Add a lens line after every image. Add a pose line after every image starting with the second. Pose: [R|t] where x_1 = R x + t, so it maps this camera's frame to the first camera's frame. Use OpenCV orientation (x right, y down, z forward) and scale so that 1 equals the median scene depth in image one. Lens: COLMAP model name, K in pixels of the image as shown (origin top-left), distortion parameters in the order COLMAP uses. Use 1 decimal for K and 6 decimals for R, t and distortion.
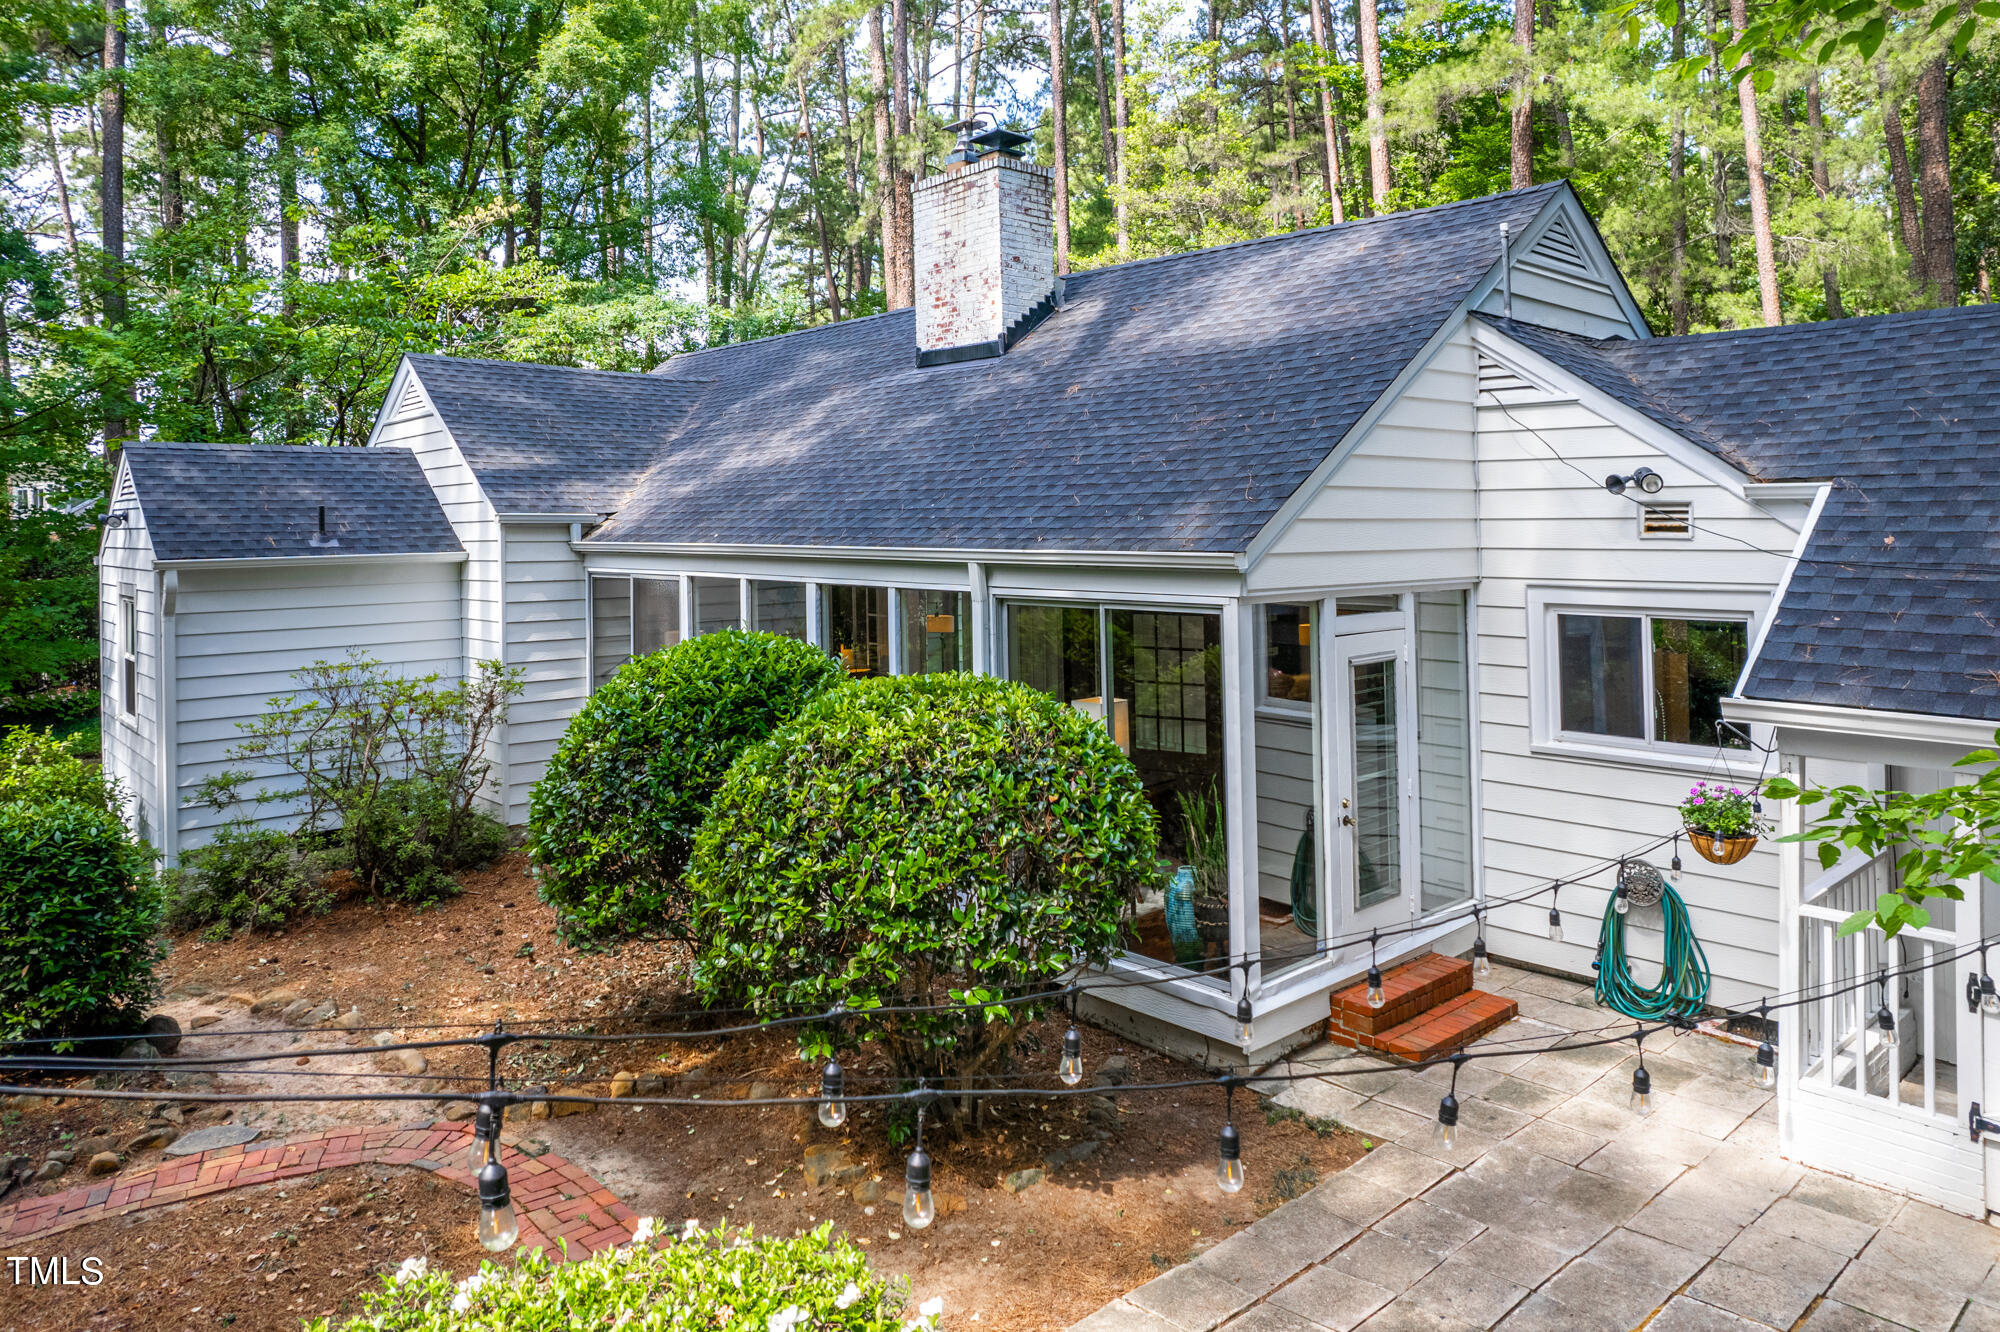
lens RADIAL K [[1296.6, 0, 1001.5], [0, 1296.6, 569.5], [0, 0, 1]] dist [-0.038636, 0.003919]
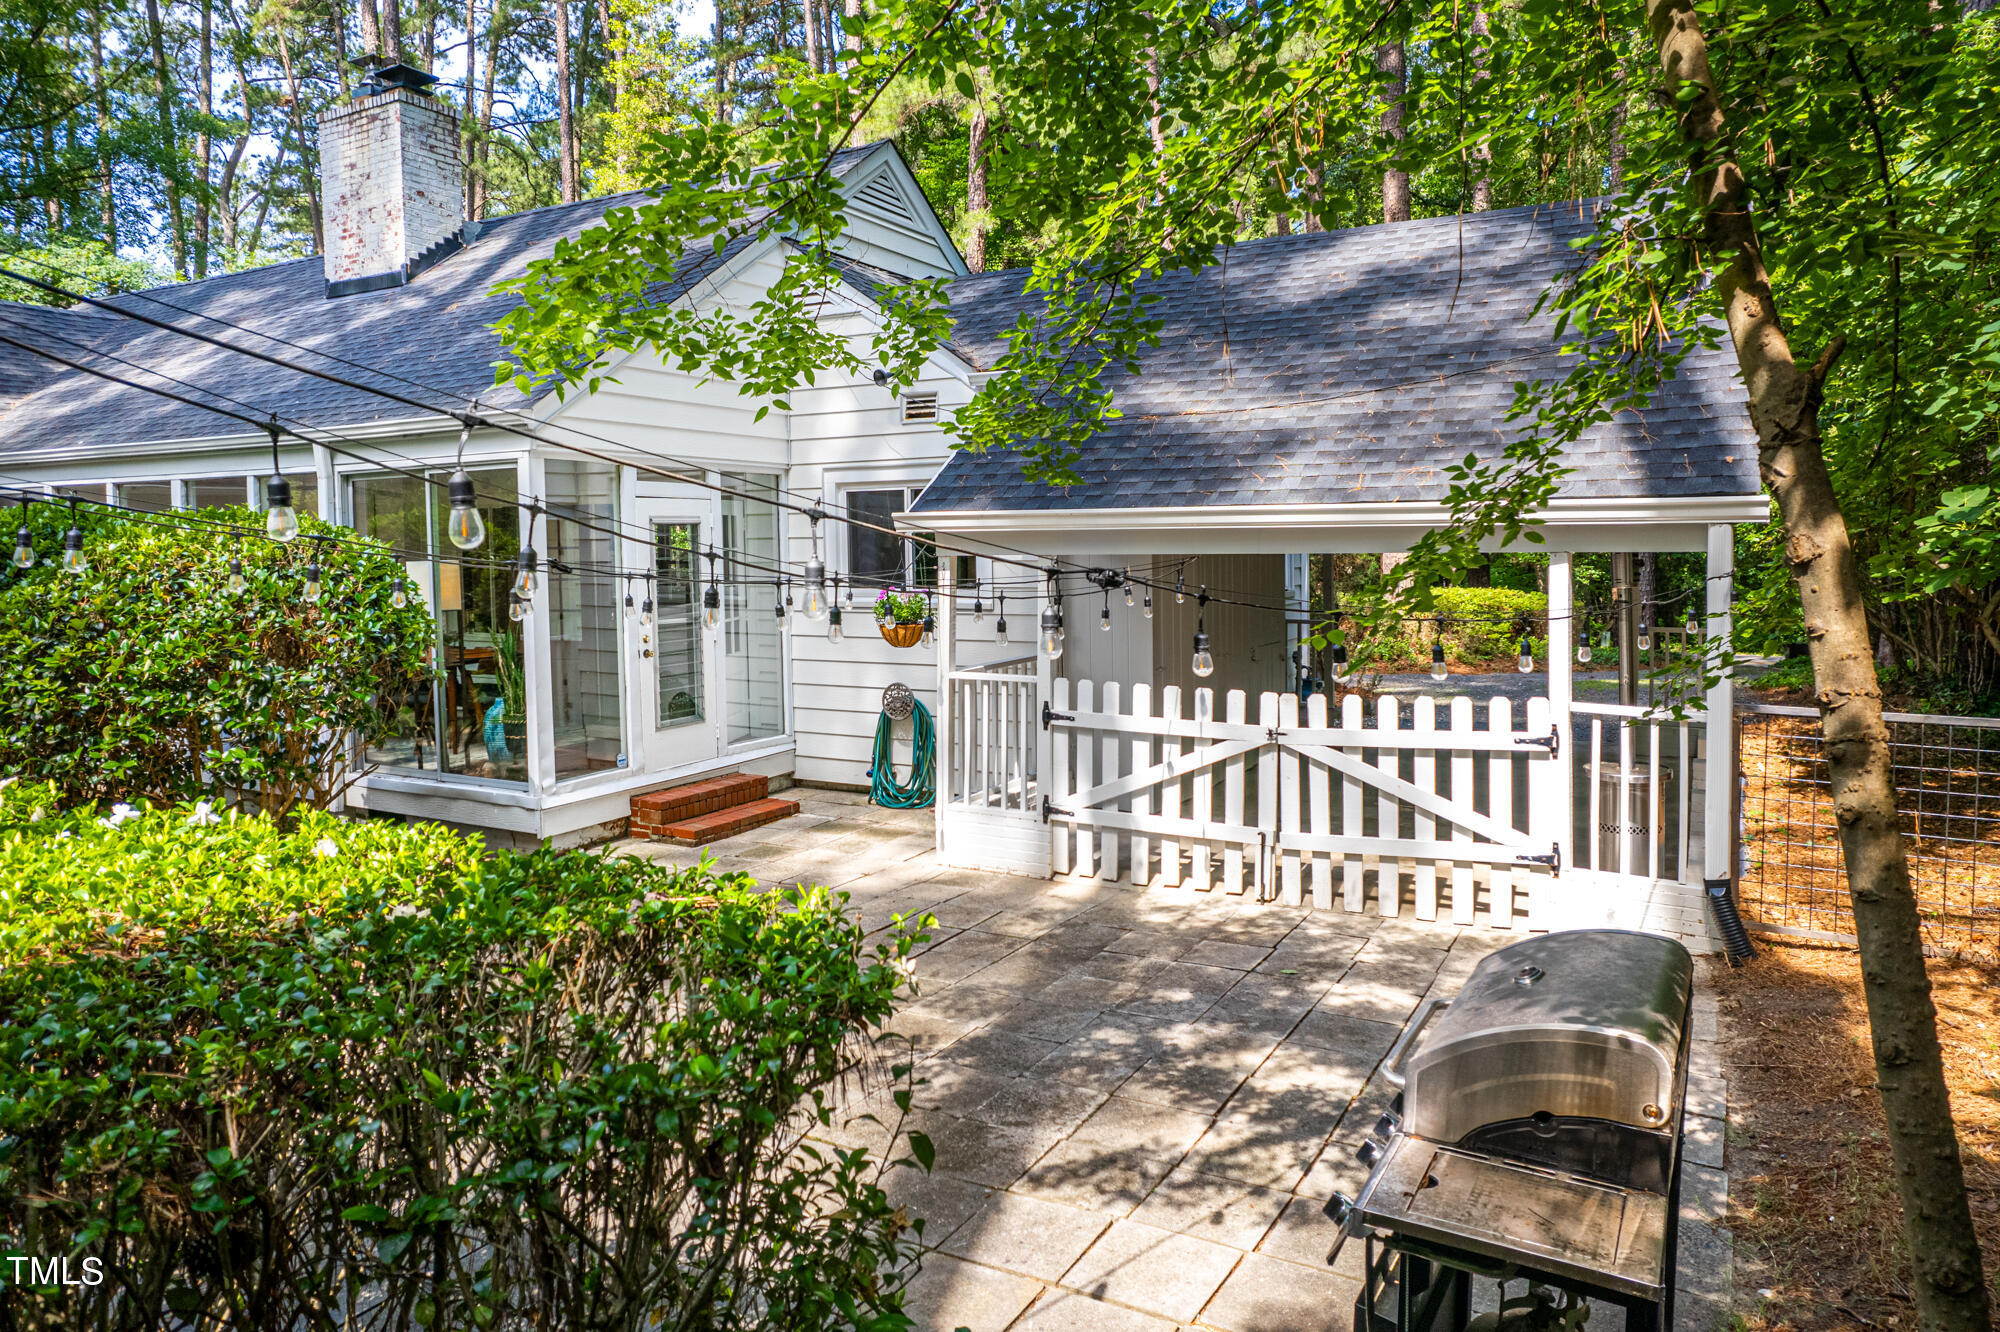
lens RADIAL K [[1281.8, 0, 1000.8], [0, 1281.8, 690.9], [0, 0, 1]] dist [-0.083788, 0.083245]
pose [[0.950971, -0.027928, 0.308018, 0.207880], [0.007990, 0.997801, 0.065802, 0.149325], [-0.309178, -0.060115, 0.949102, -0.193869]]
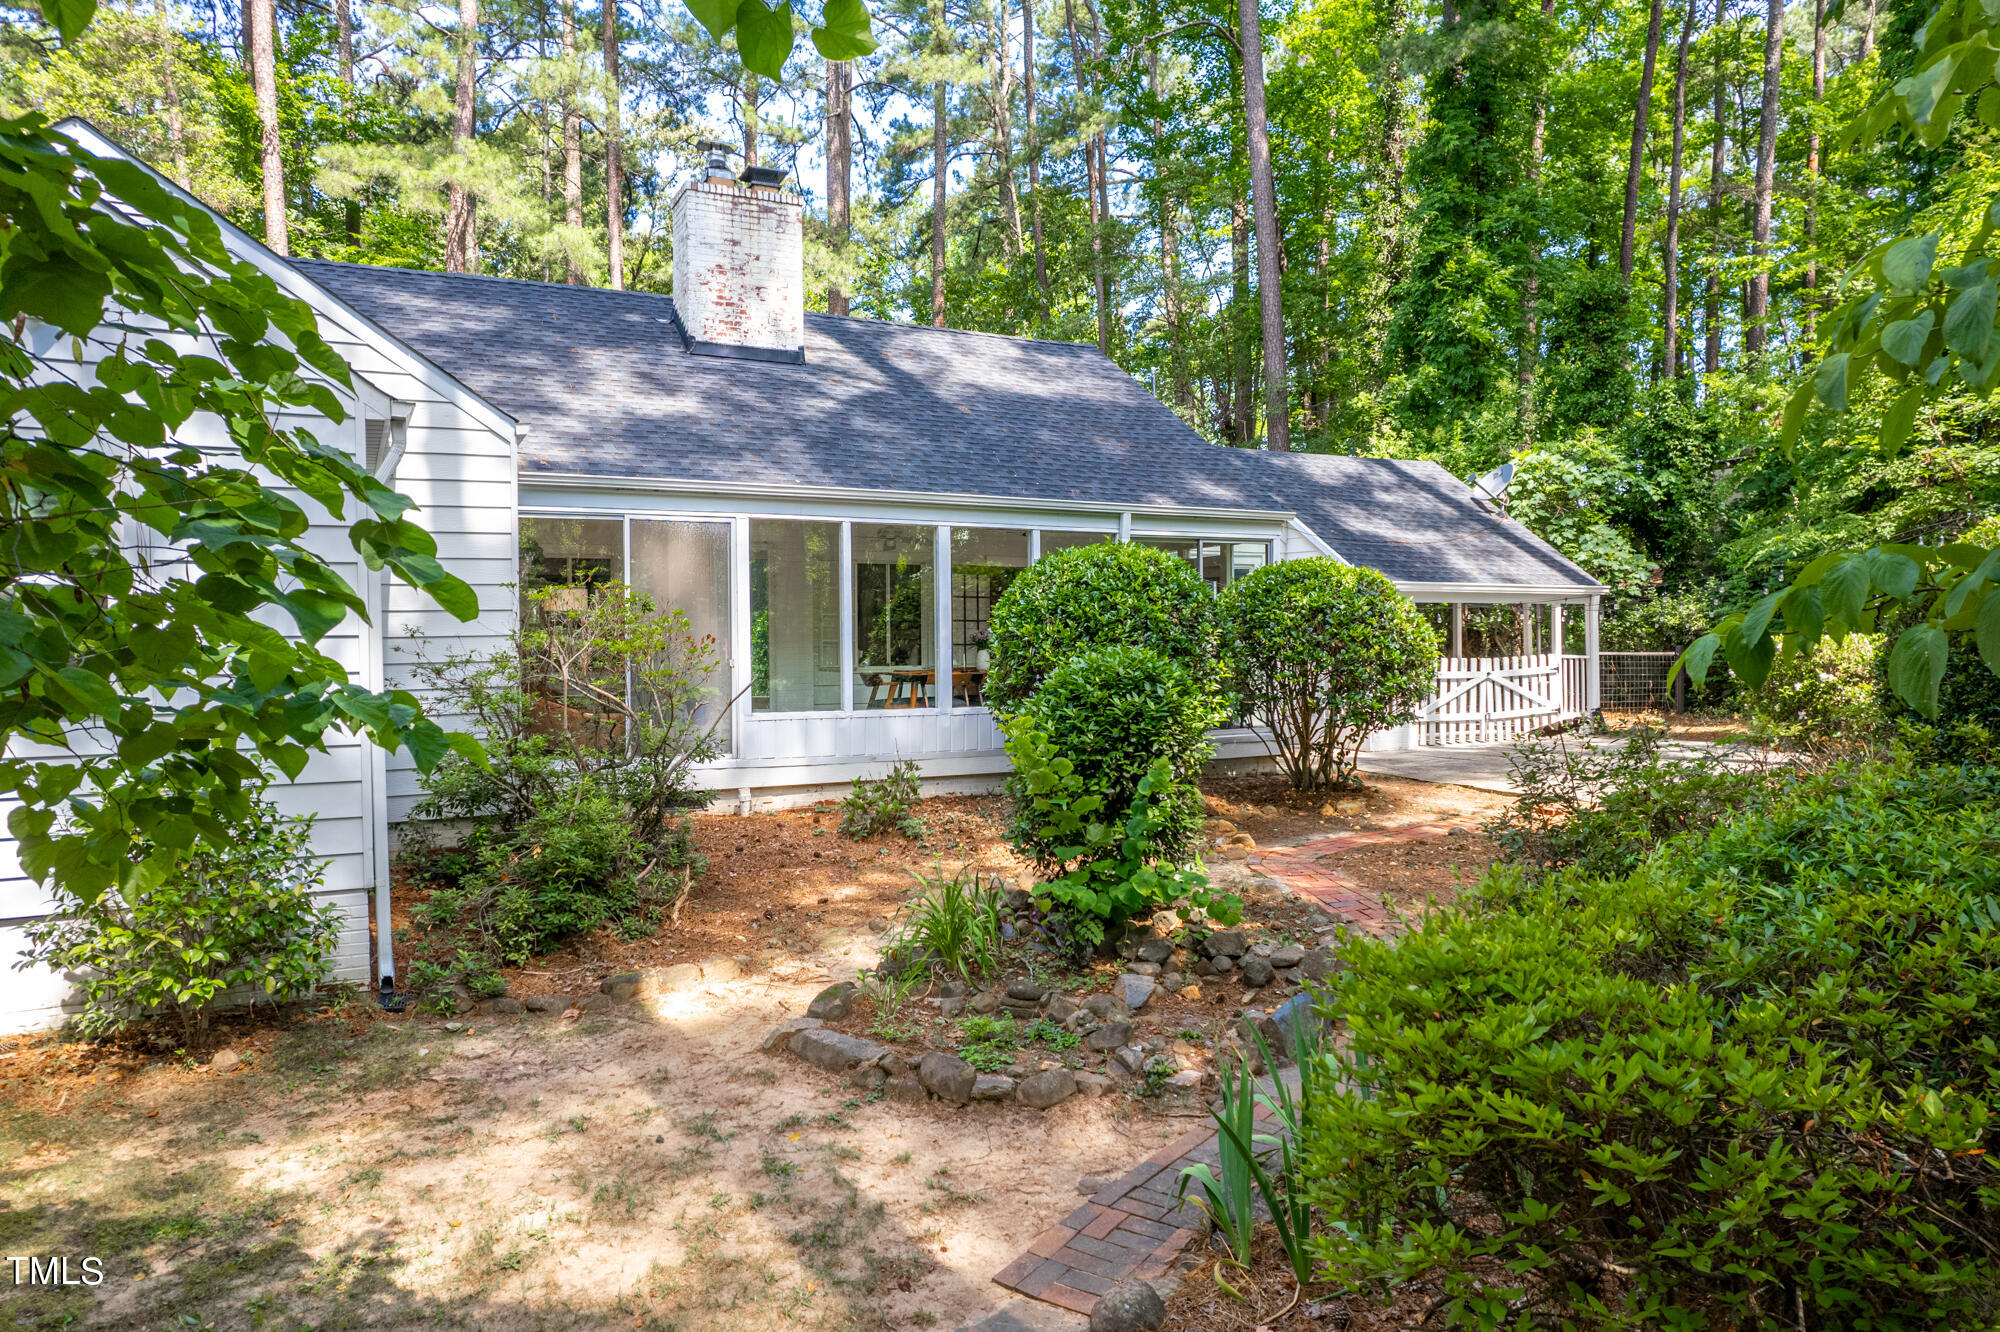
lens RADIAL K [[1281.4, 0, 1016.4], [0, 1281.4, 672.2], [0, 0, 1]] dist [-0.041281, 0.000151]
pose [[0.228920, -0.008951, 0.973404, -1.625849], [0.049630, 0.998765, -0.002488, 0.197269], [-0.972179, 0.048879, 0.229082, 0.820206]]
